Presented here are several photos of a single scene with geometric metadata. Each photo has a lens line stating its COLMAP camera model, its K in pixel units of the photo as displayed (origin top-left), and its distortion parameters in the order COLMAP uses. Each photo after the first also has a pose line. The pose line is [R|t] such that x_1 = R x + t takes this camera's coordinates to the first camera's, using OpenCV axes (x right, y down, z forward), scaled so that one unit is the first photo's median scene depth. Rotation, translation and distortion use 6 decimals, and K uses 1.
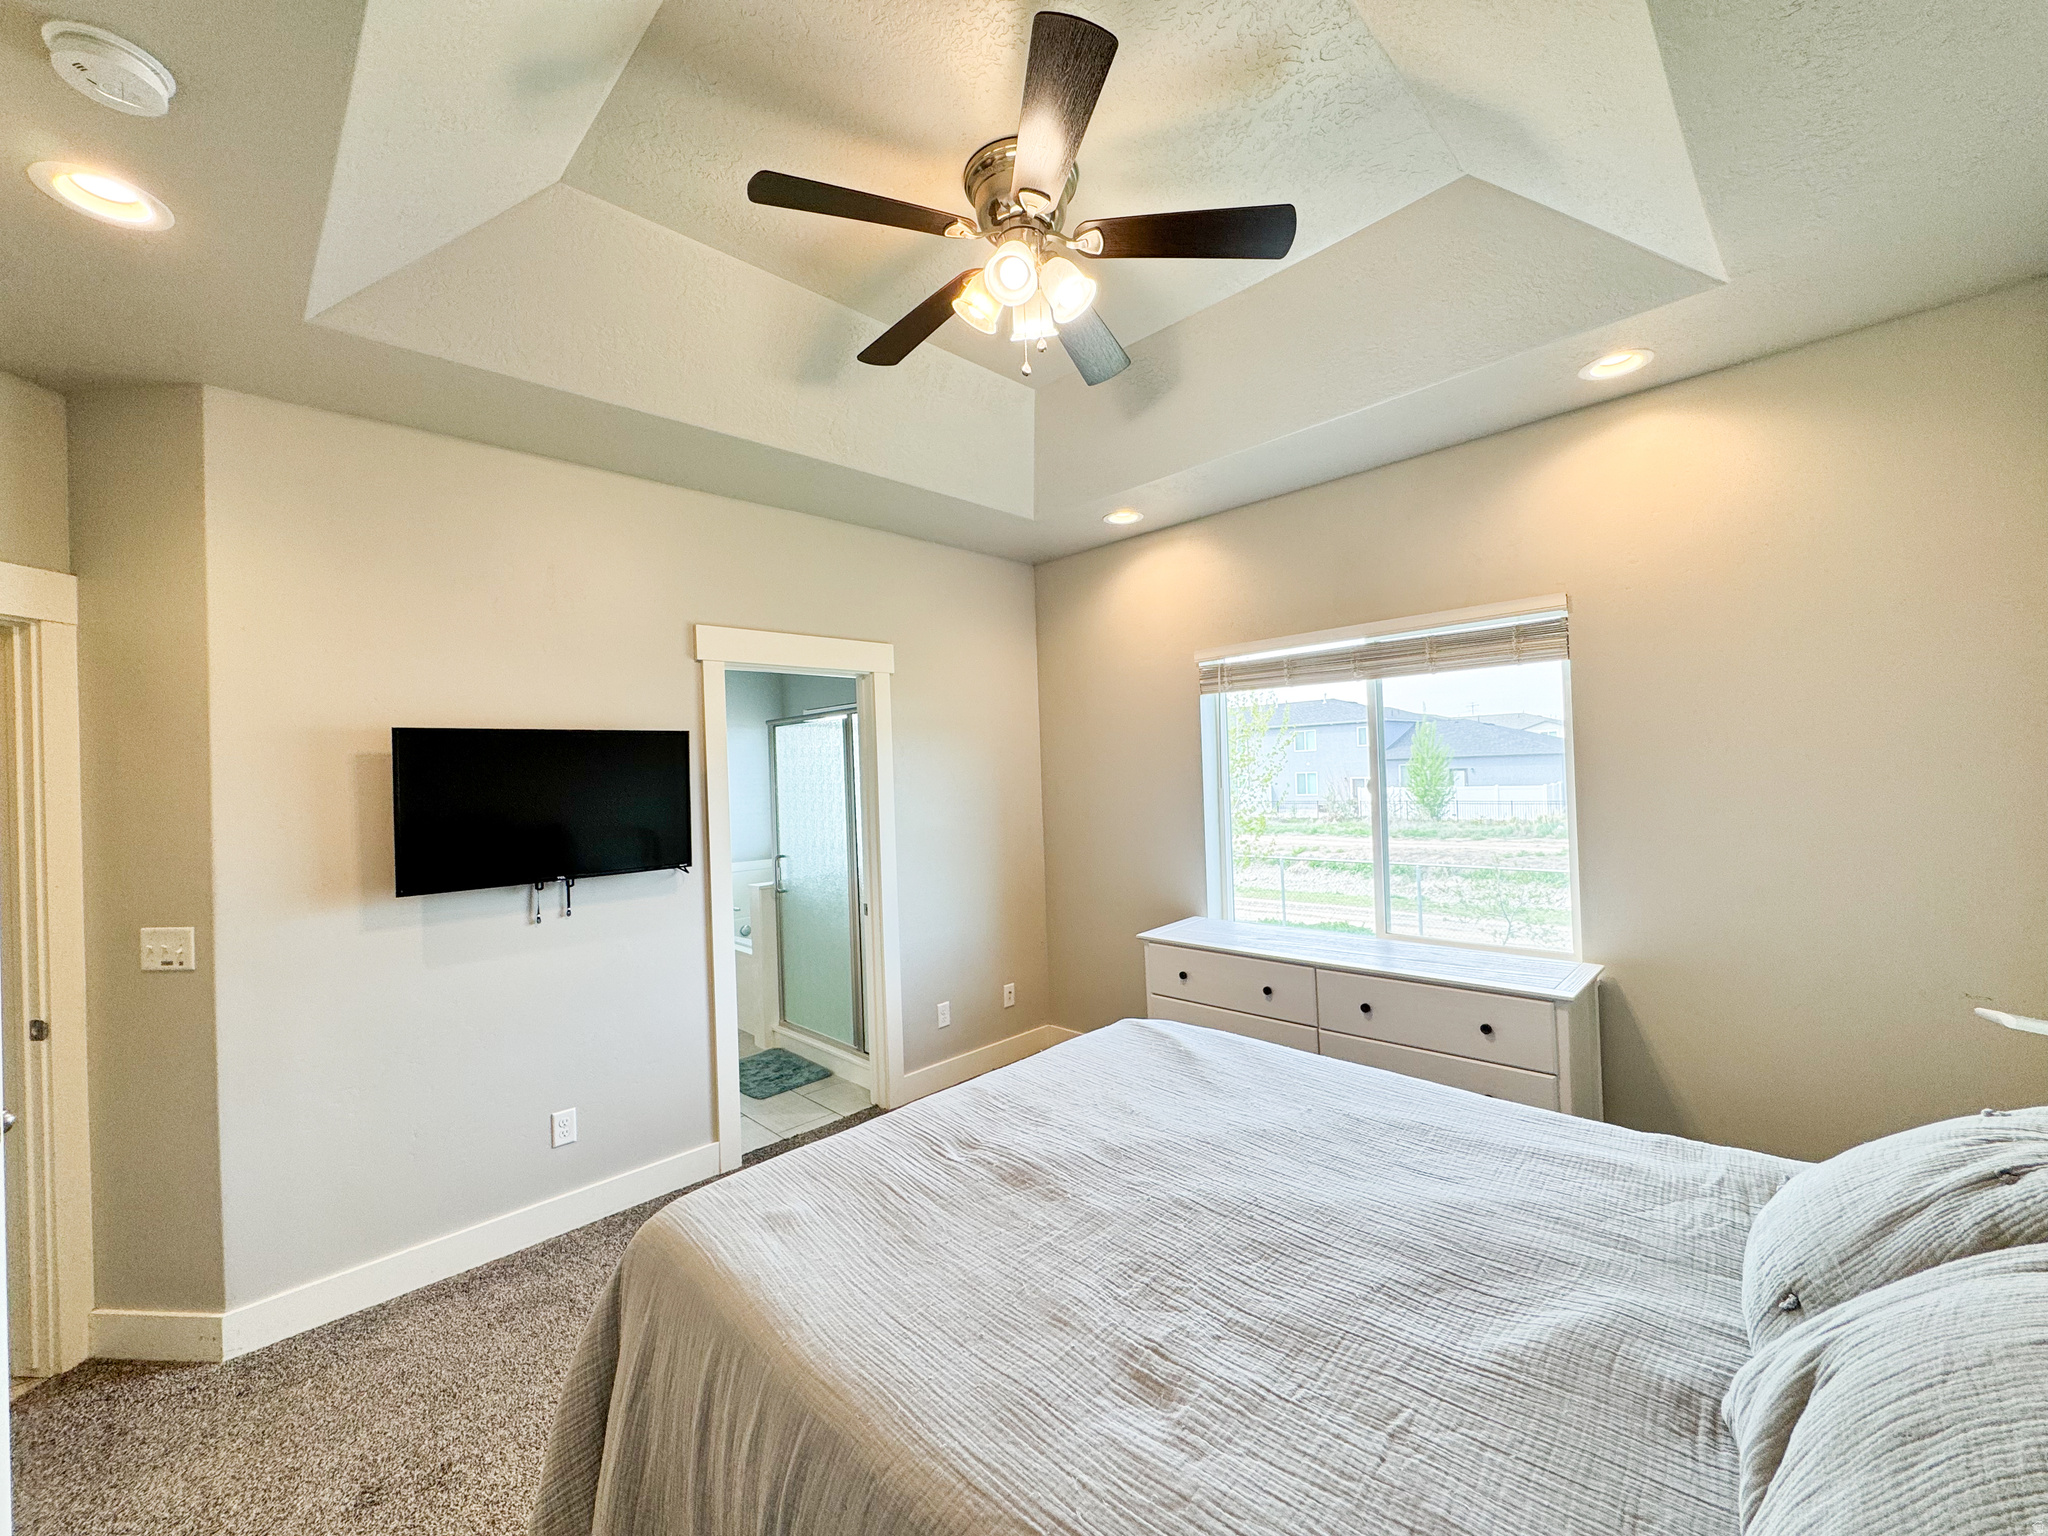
lens RADIAL K [[820.0, 0, 1024.0], [0, 820.0, 768.0], [0, 0, 1]] dist [-0.001806, 0.000262]
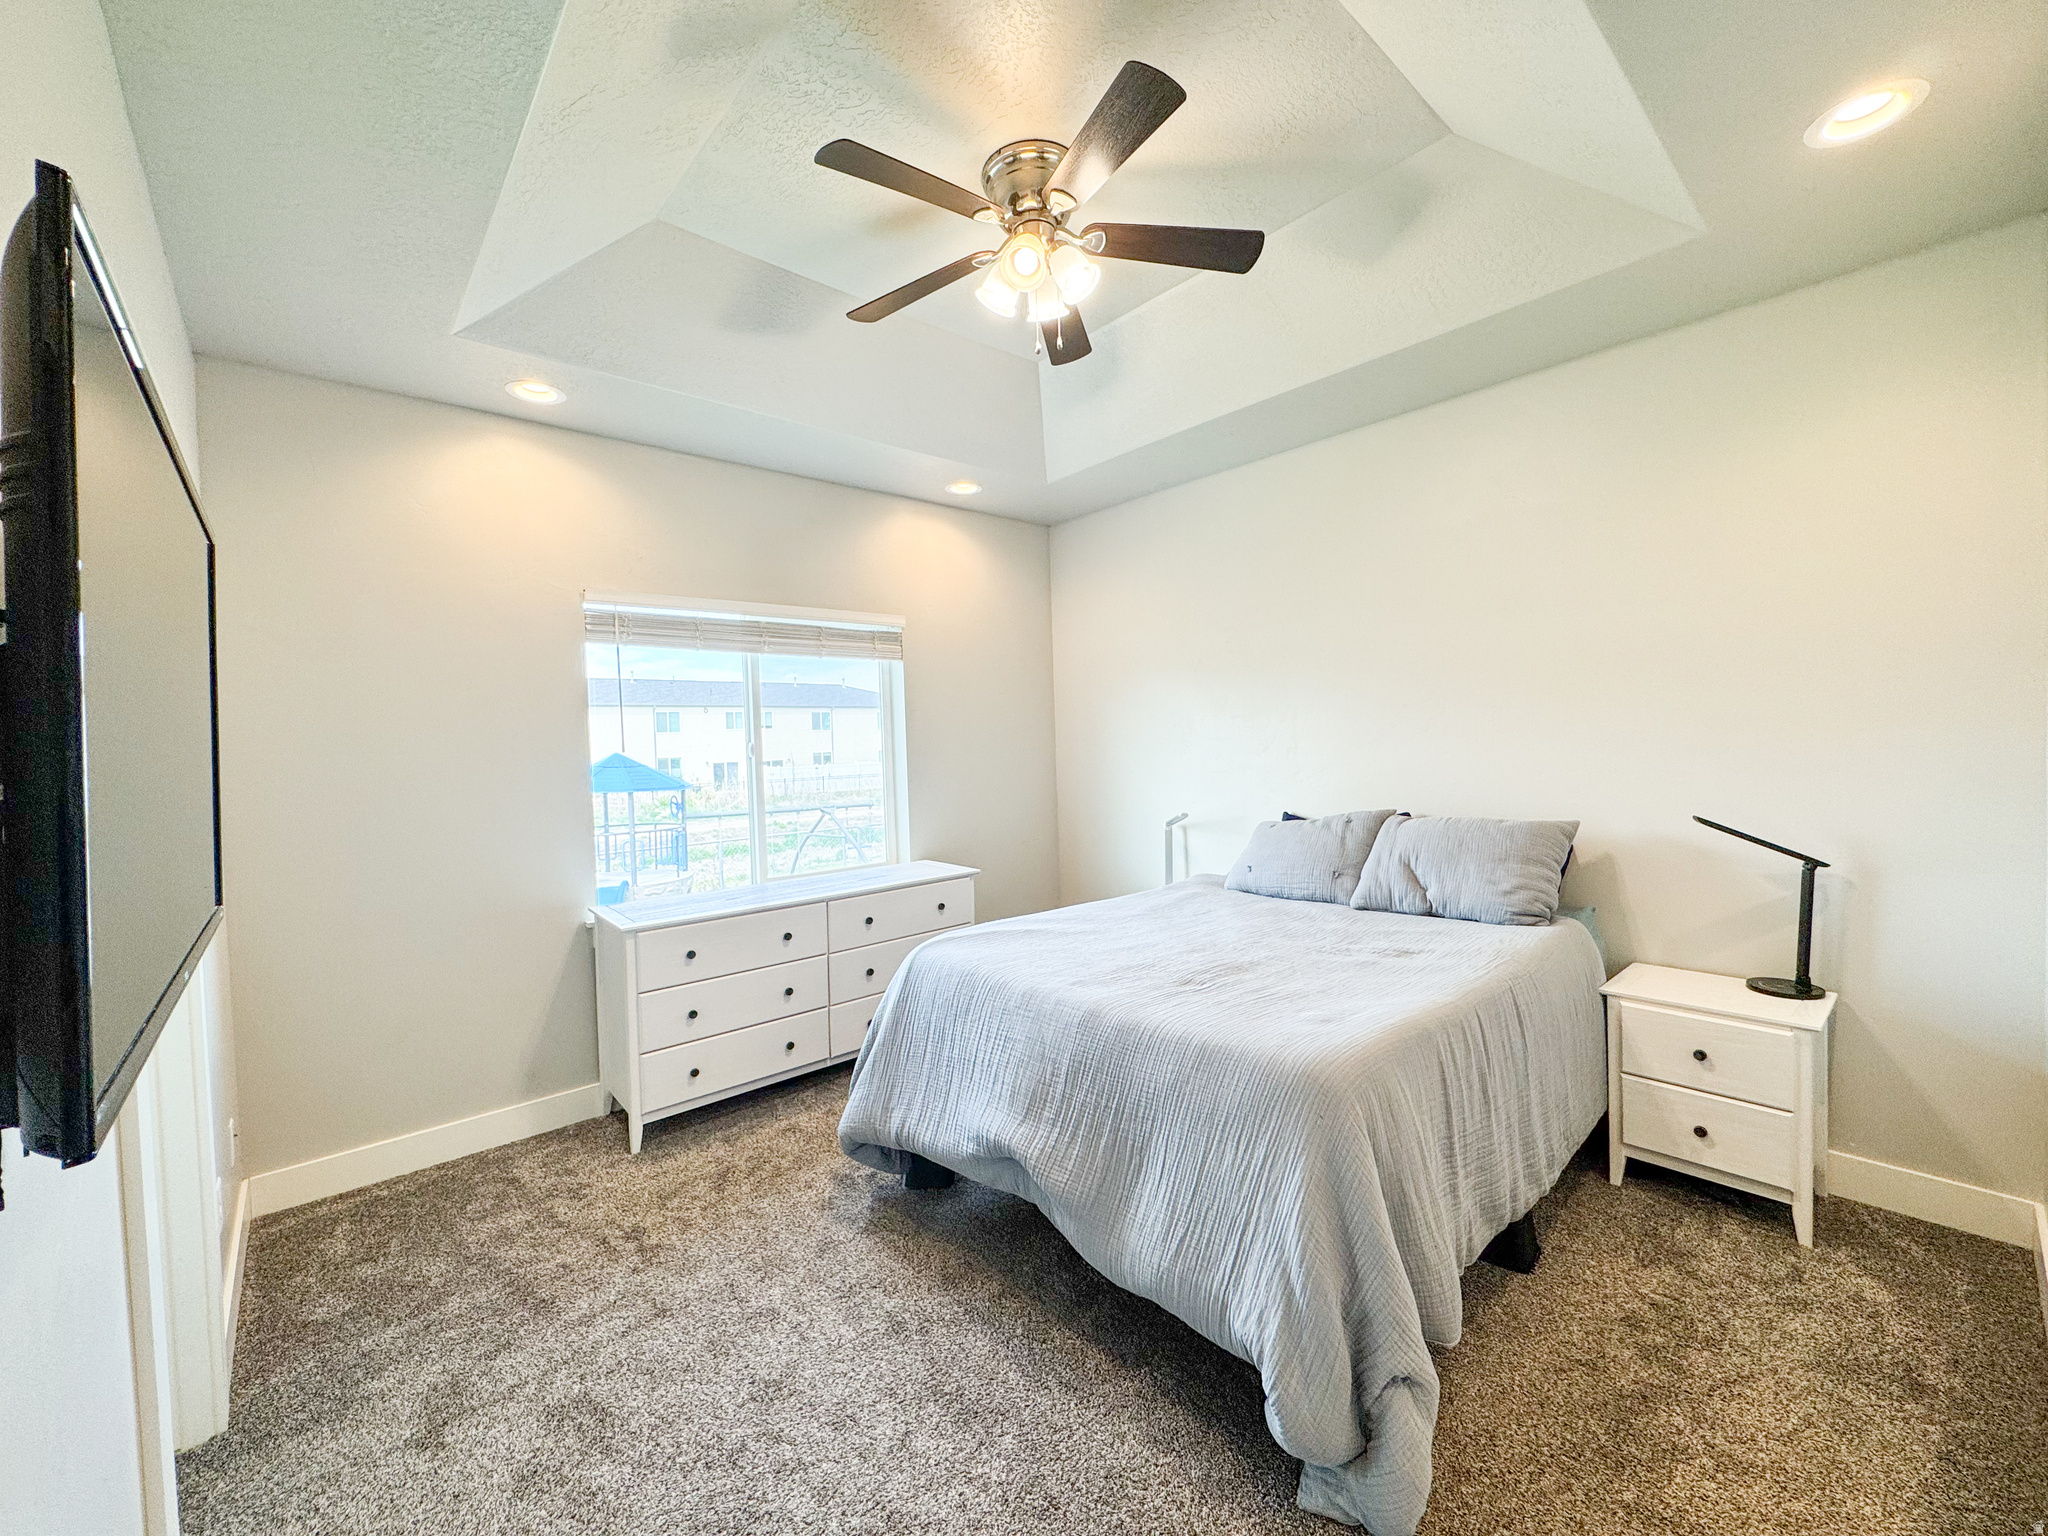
lens RADIAL K [[820.0, 0, 1024.0], [0, 820.0, 768.0], [0, 0, 1]] dist [-0.001806, 0.000262]
pose [[0.061859, -0.006603, 0.998063, -0.795632], [0.019232, 0.999800, 0.005423, 0.058113], [-0.997900, 0.018859, 0.061973, 0.666417]]
